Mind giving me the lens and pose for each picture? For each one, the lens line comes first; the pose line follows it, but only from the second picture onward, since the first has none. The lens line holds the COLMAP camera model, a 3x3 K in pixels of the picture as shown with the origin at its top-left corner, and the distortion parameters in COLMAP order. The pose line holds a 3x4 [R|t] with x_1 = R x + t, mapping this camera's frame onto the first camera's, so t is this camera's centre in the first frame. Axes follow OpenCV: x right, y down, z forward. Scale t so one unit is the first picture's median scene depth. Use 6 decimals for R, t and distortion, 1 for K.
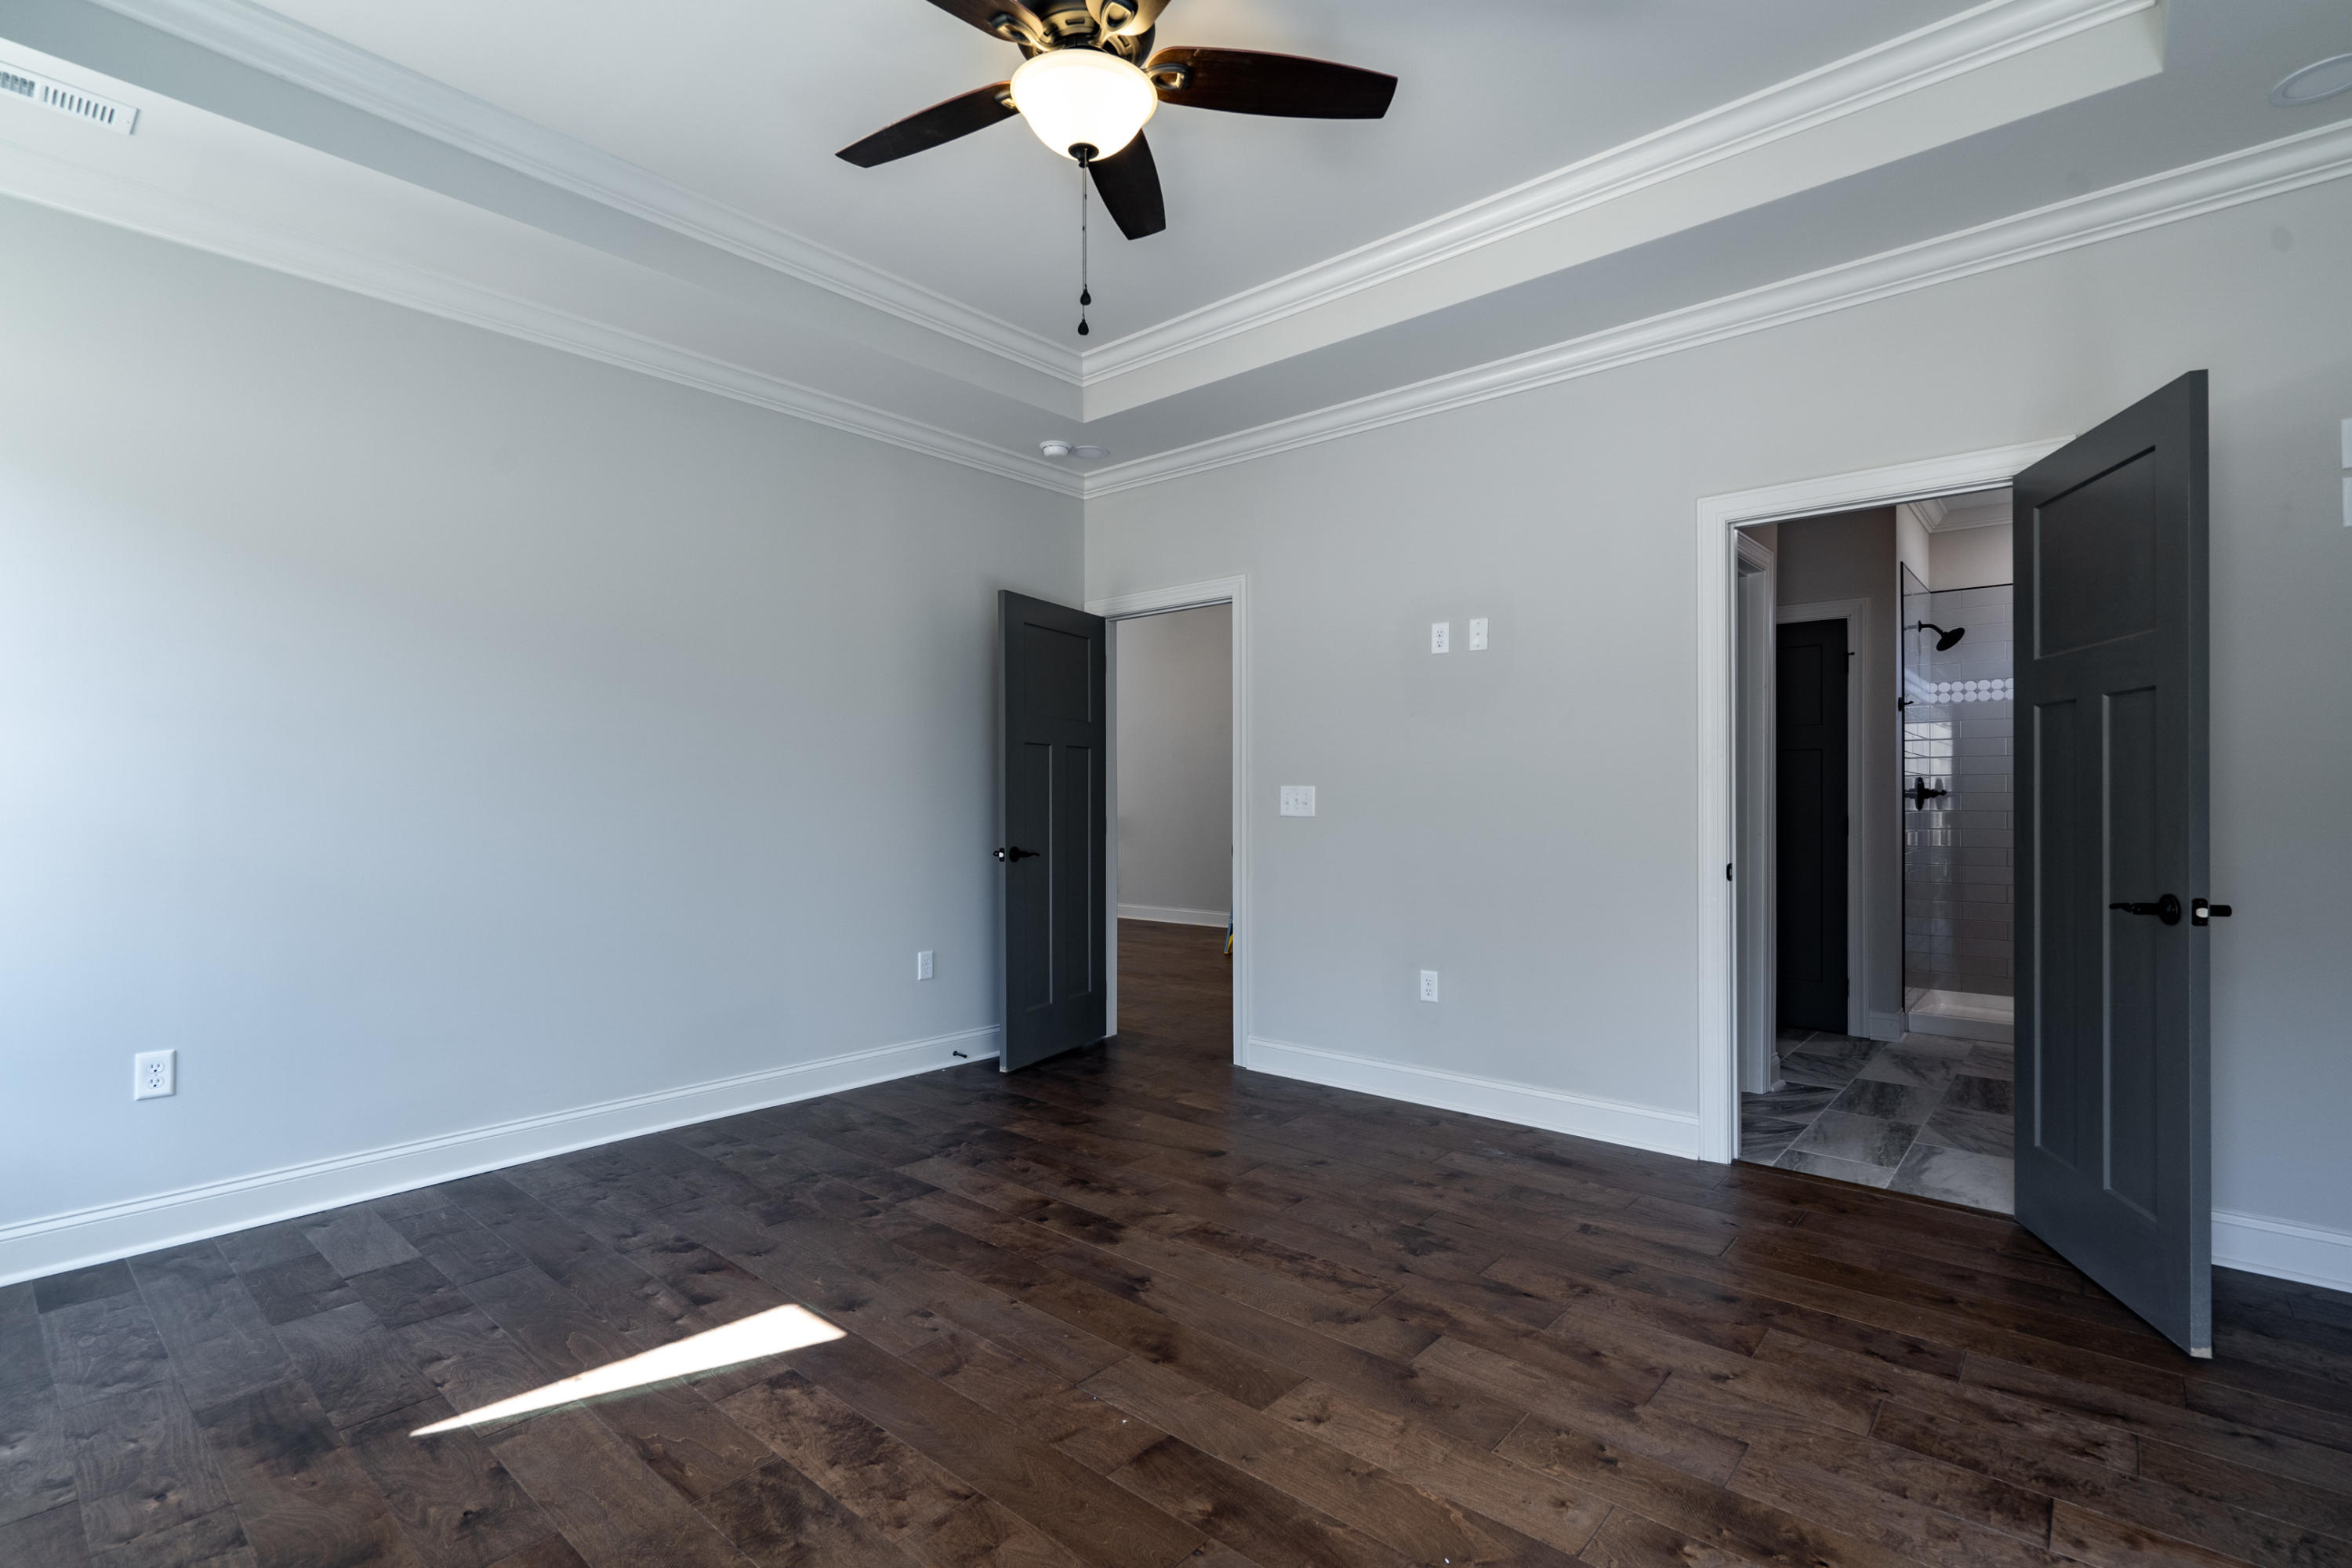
lens RADIAL K [[1094.1, 0, 1182.5], [0, 1094.1, 783.5], [0, 0, 1]] dist [0.000974, -0.000187]
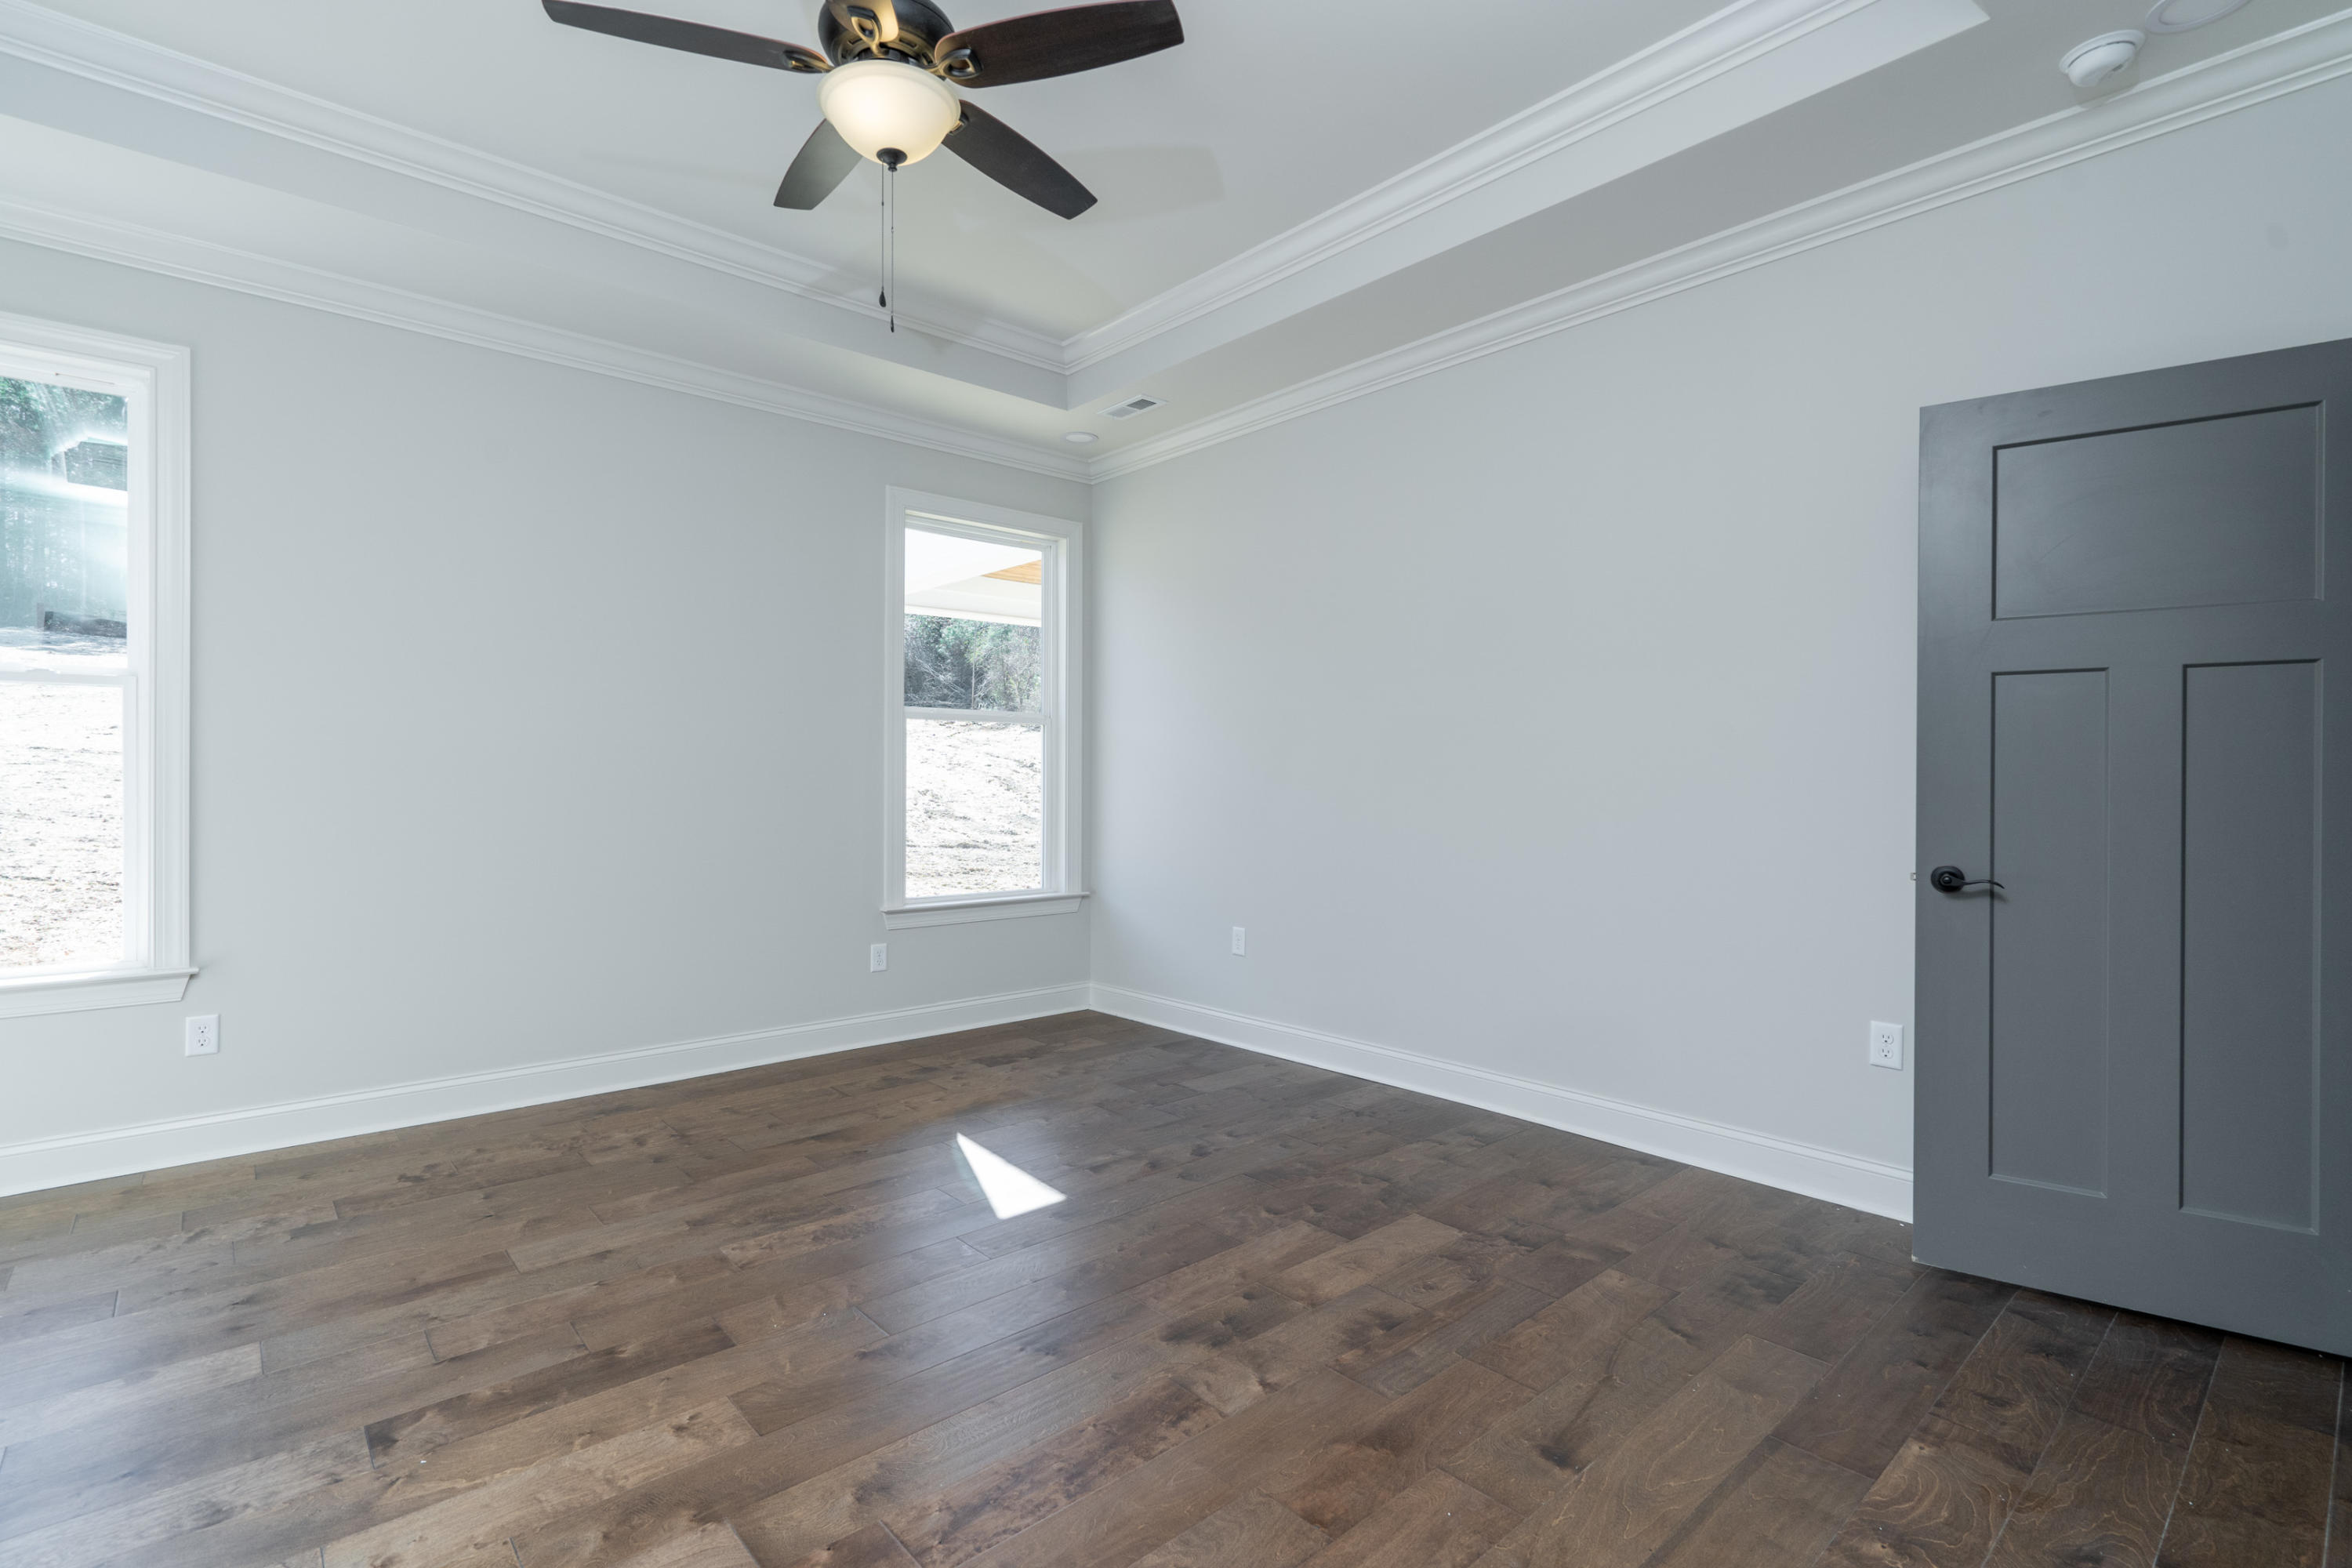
lens RADIAL K [[1094.1, 0, 1182.5], [0, 1094.1, 783.5], [0, 0, 1]] dist [0.000974, -0.000187]
pose [[-0.126500, 0.009665, -0.991920, 0.703208], [0.010268, 0.999912, 0.008433, 0.006928], [0.991913, -0.009118, -0.126588, 1.080720]]
